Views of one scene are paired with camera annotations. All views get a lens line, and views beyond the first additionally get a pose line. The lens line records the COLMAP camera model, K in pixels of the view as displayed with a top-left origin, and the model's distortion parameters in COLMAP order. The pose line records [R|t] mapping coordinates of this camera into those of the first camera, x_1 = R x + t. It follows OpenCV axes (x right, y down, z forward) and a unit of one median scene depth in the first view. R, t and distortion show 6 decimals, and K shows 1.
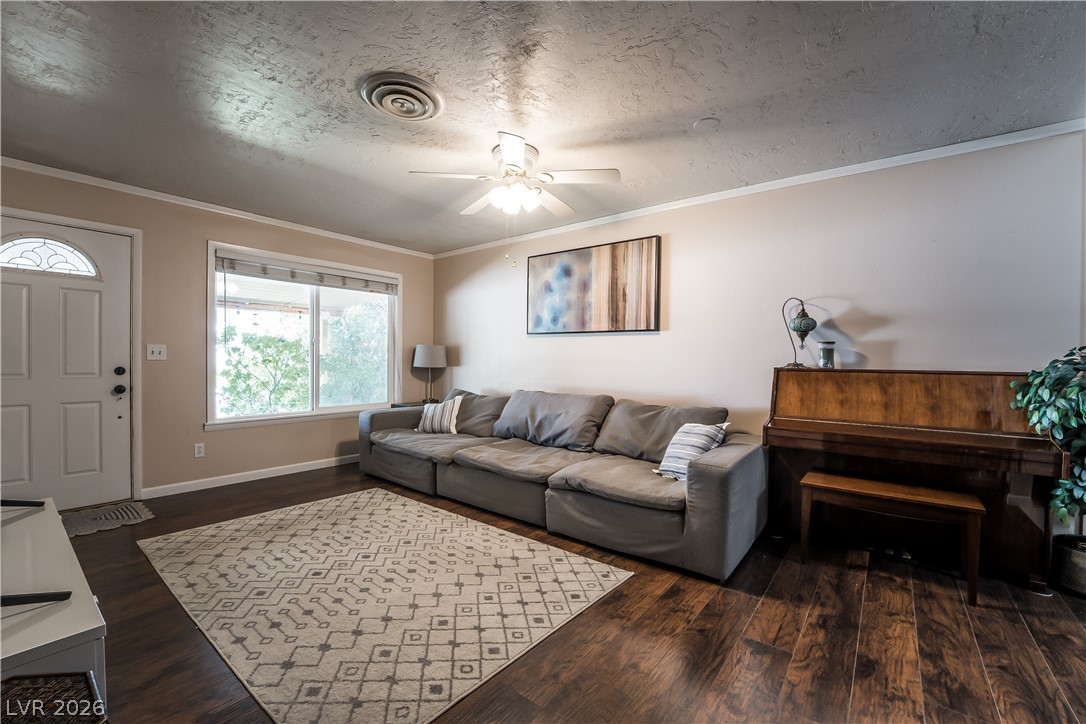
lens RADIAL K [[444.7, 0, 542.8], [0, 444.7, 366.6], [0, 0, 1]] dist [-0.024233, 0.000038]
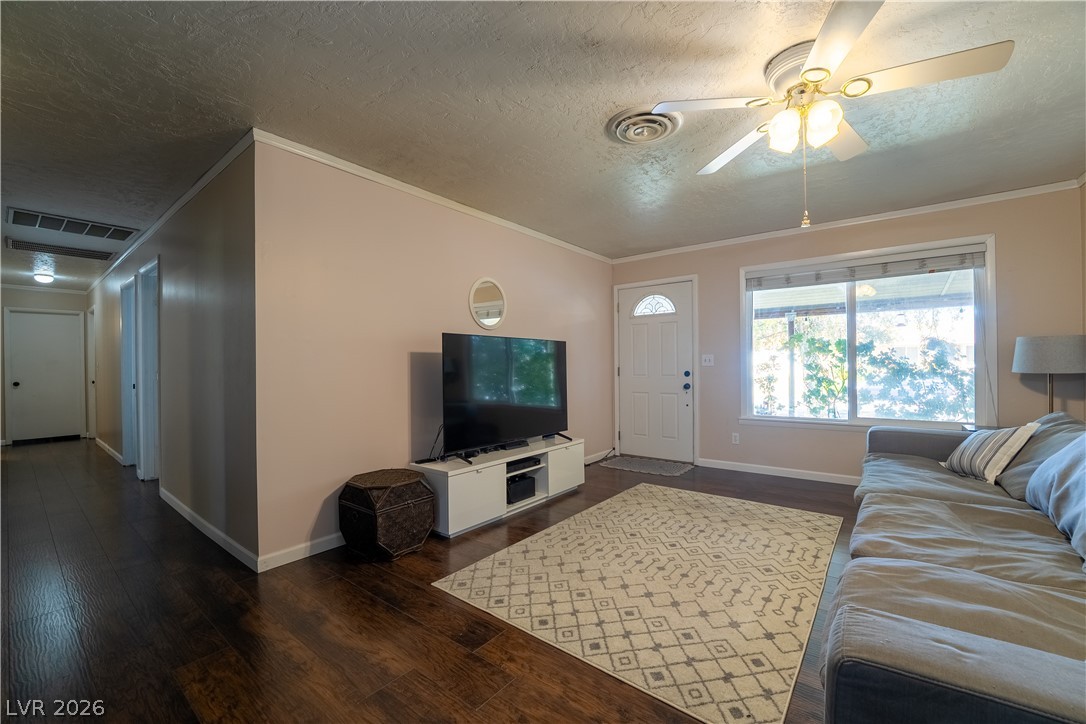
lens RADIAL K [[444.7, 0, 542.8], [0, 444.7, 366.4], [0, 0, 1]] dist [-0.024233, 0.000038]
pose [[0.001257, -0.007817, -0.999969, 0.662943], [-0.003100, 0.999965, -0.007821, -0.001855], [0.999994, 0.003110, 0.001233, 0.642613]]
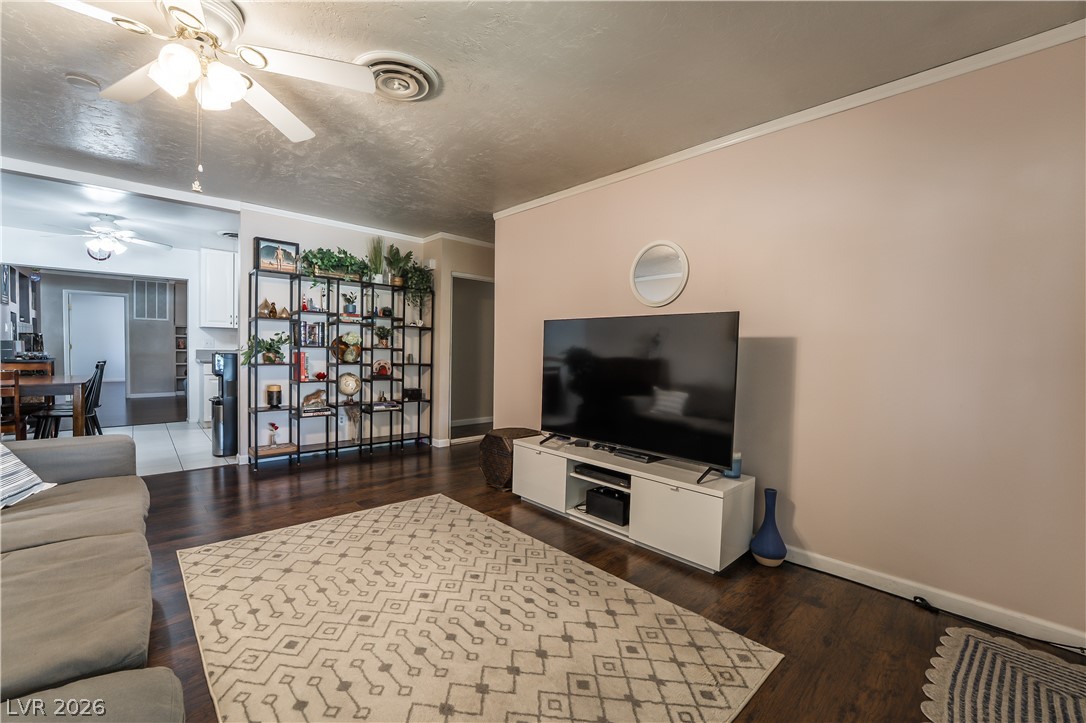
lens RADIAL K [[444.7, 0, 536.9], [0, 444.7, 362.9], [0, 0, 1]] dist [-0.024233, 0.000038]
pose [[-0.987590, -0.032608, 0.153634, -0.676898], [-0.026634, 0.998813, 0.040787, -0.026189], [-0.154782, 0.036189, -0.987286, 1.656899]]
